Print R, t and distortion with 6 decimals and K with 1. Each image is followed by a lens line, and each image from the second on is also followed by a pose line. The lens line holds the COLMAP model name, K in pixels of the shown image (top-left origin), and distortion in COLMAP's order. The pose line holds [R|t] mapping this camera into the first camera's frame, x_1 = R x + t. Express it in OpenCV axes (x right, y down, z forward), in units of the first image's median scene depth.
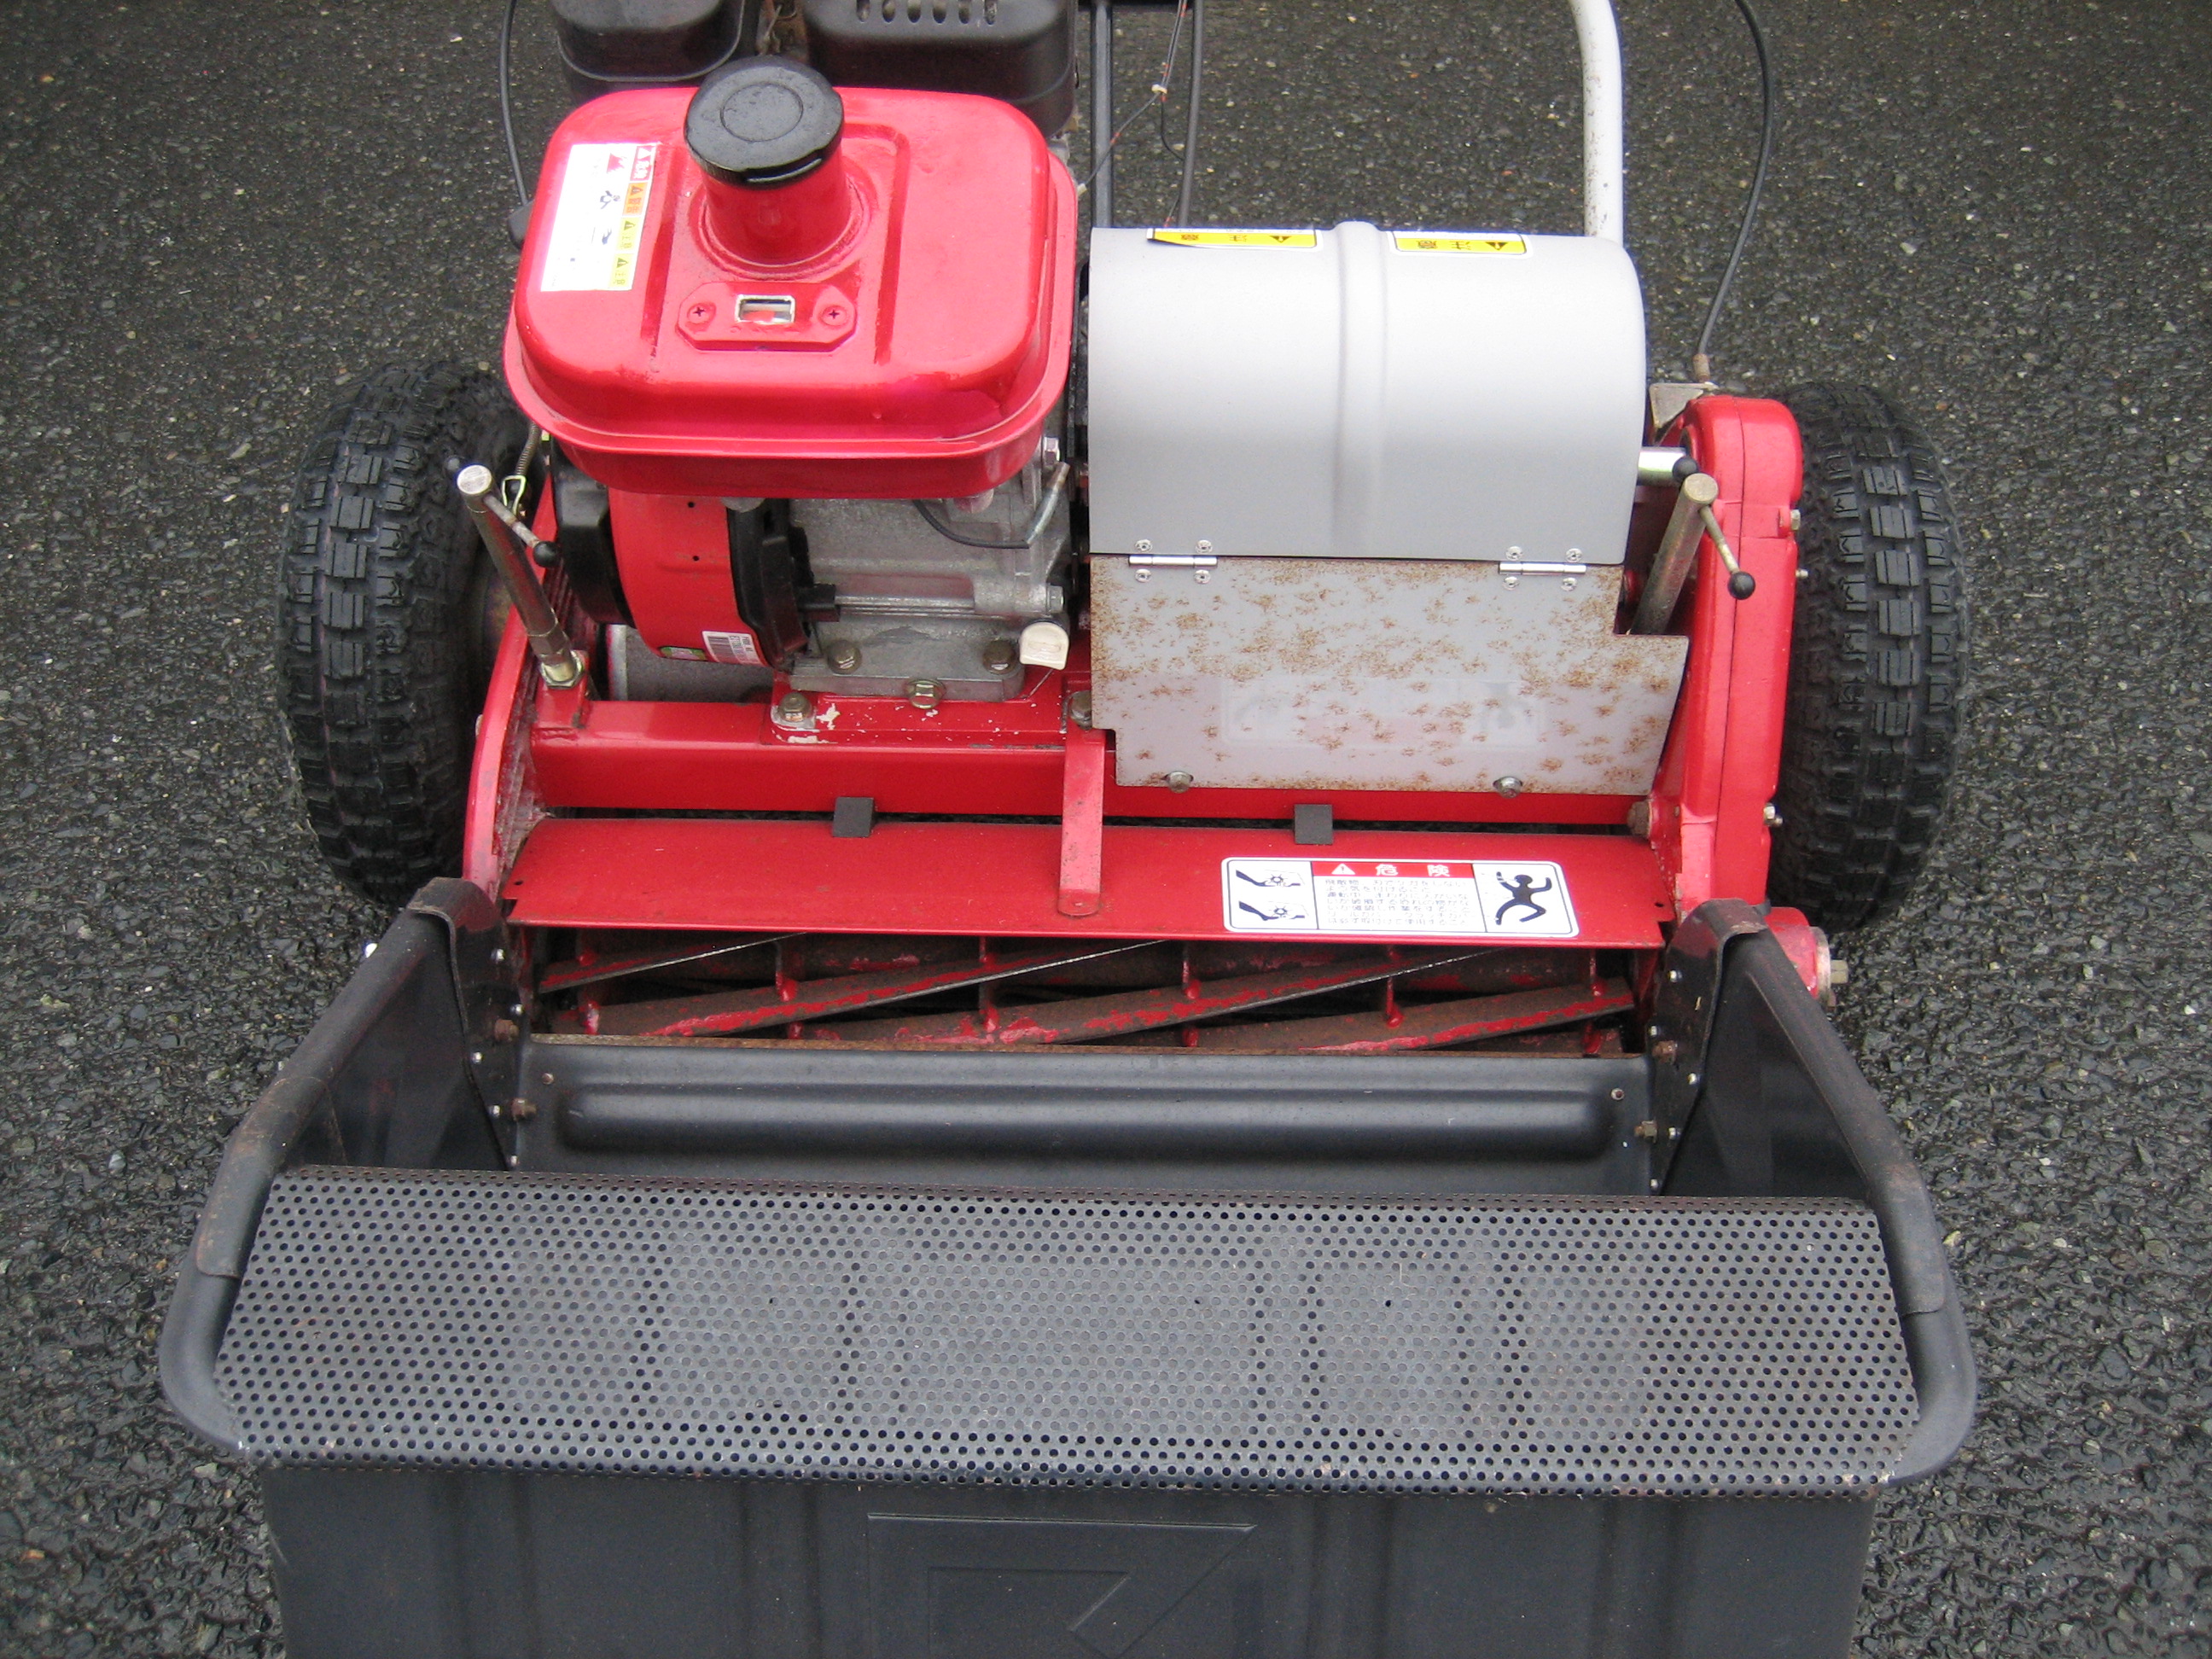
lens RADIAL K [[2310.7, 0, 1110.7], [0, 2310.7, 823.5], [0, 0, 1]] dist [-0.078970, 0.000000]
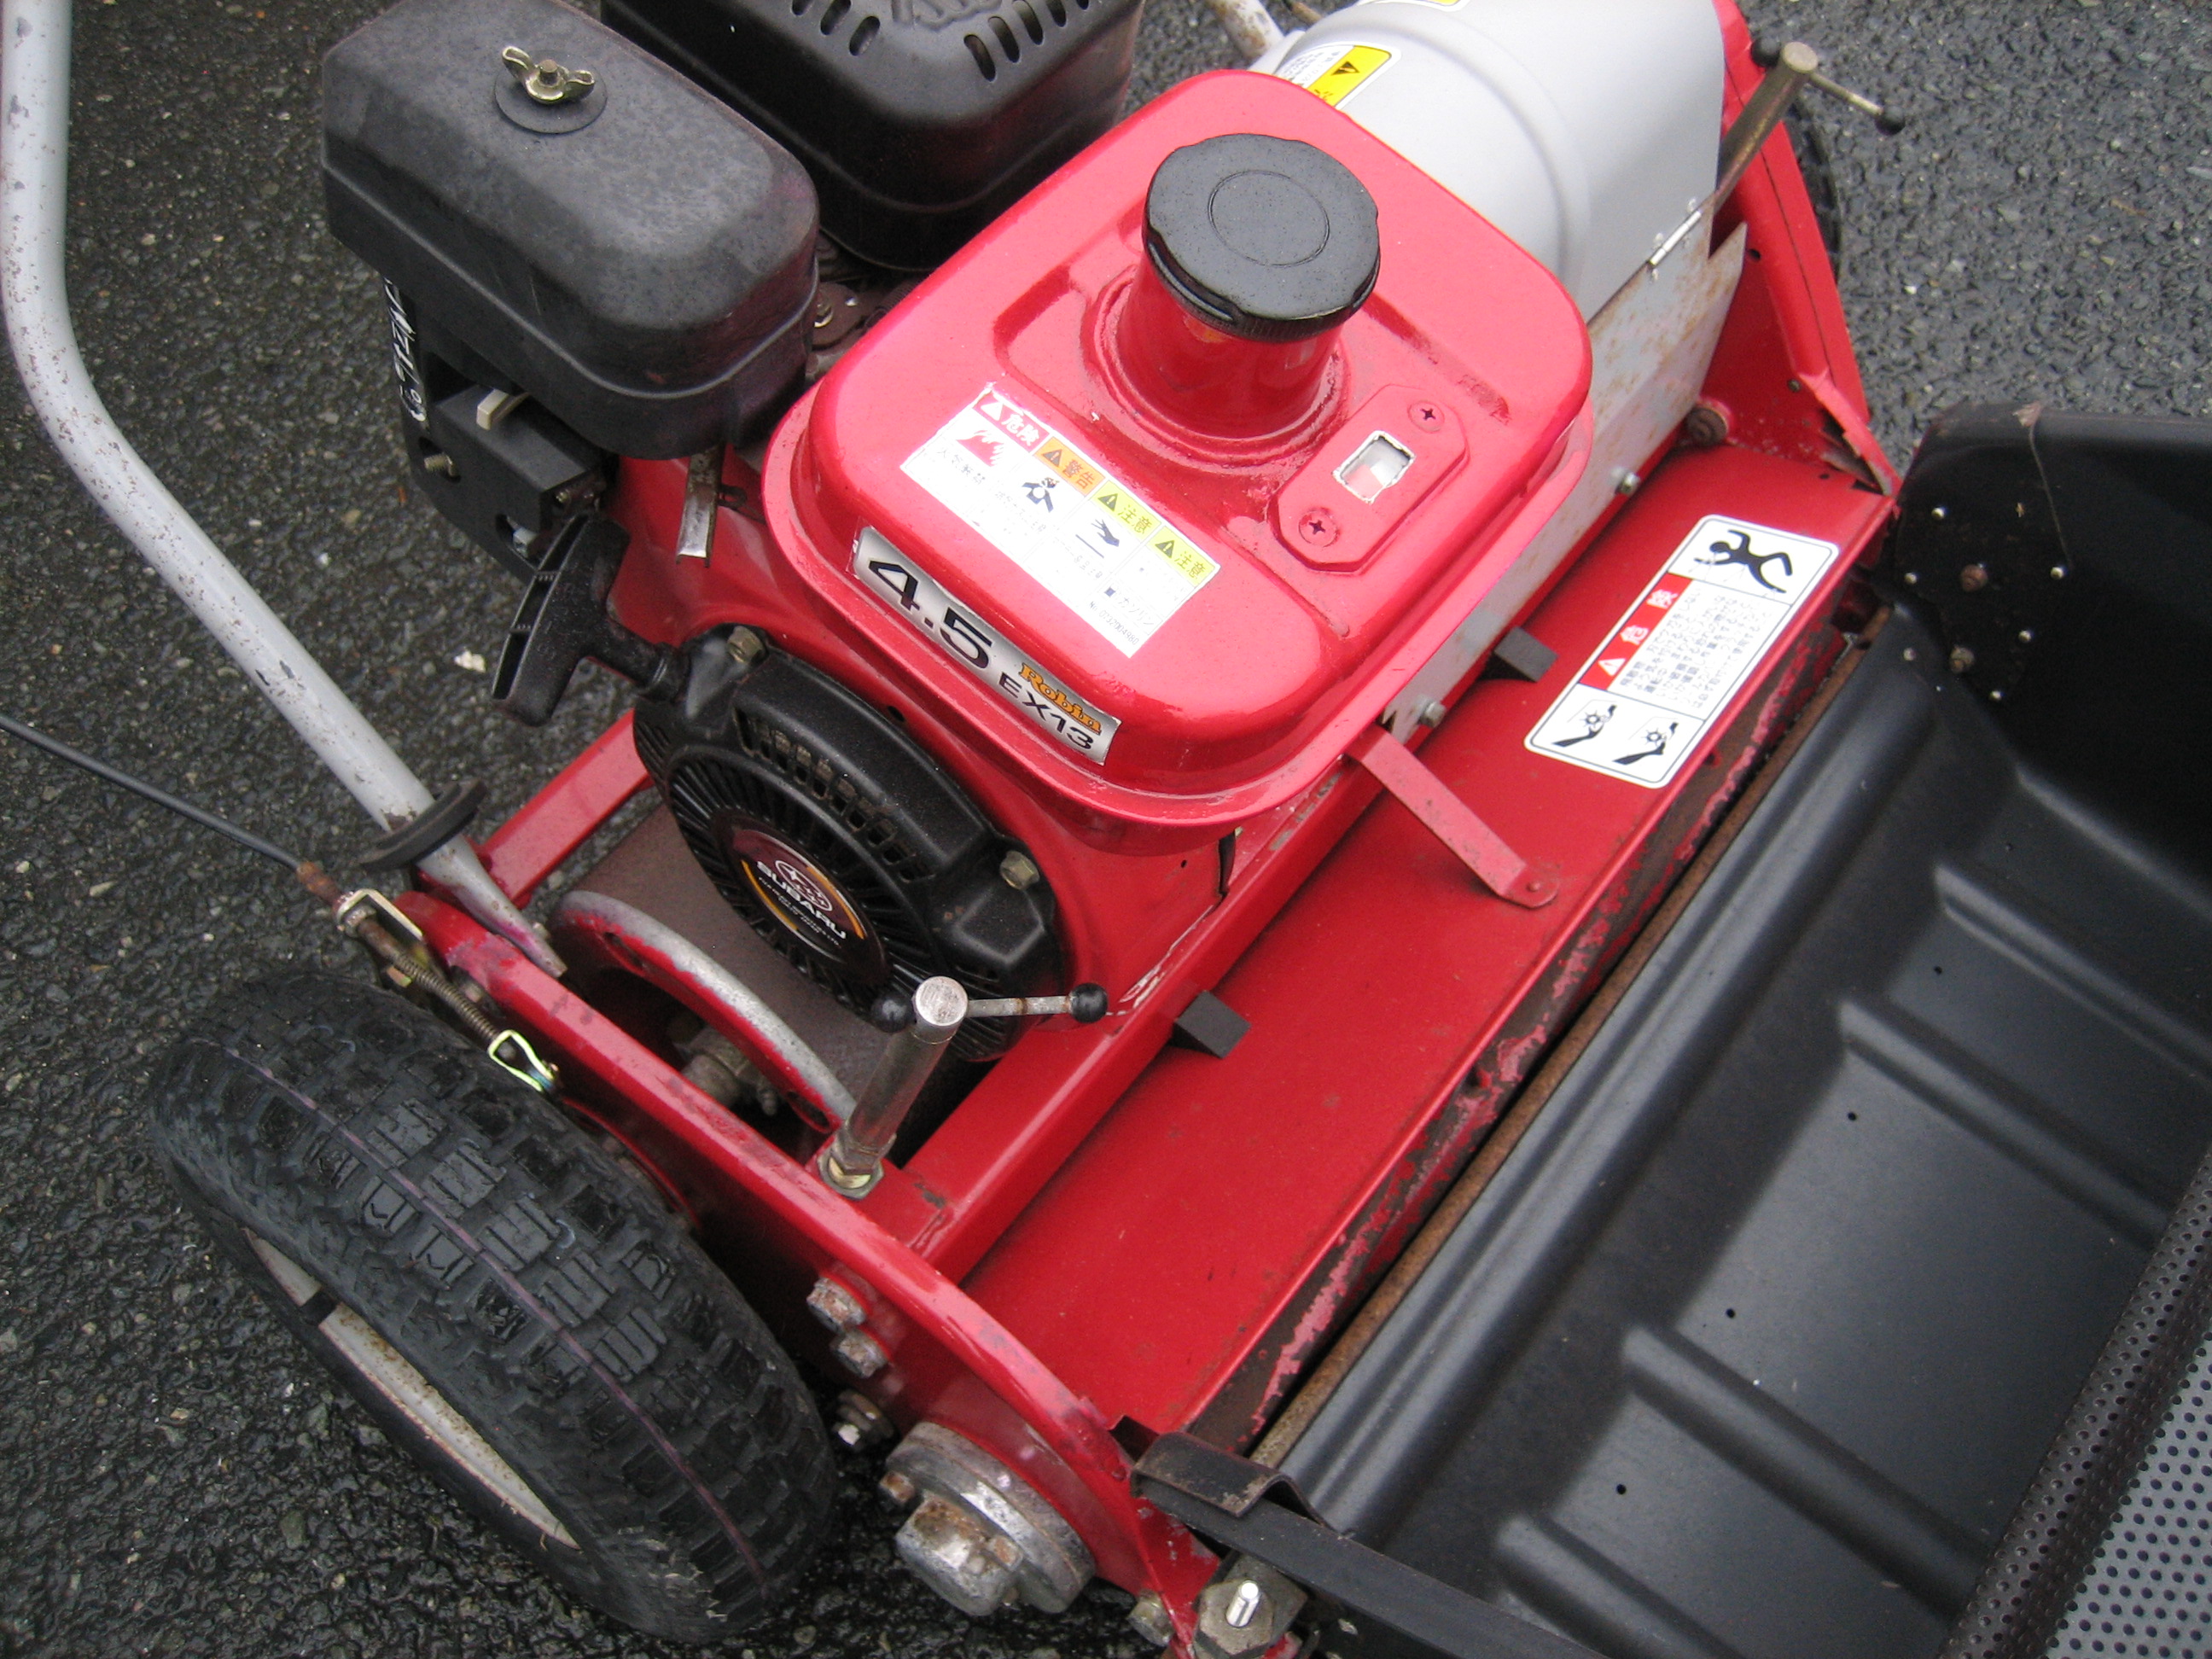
lens RADIAL K [[2310.7, 0, 1124.5], [0, 2310.7, 830.8], [0, 0, 1]] dist [-0.078970, 0.000000]
pose [[0.580880, -0.667082, 0.466455, -0.472590], [0.608631, 0.736461, 0.295287, -0.314475], [-0.540506, 0.112373, 0.833802, 0.382544]]
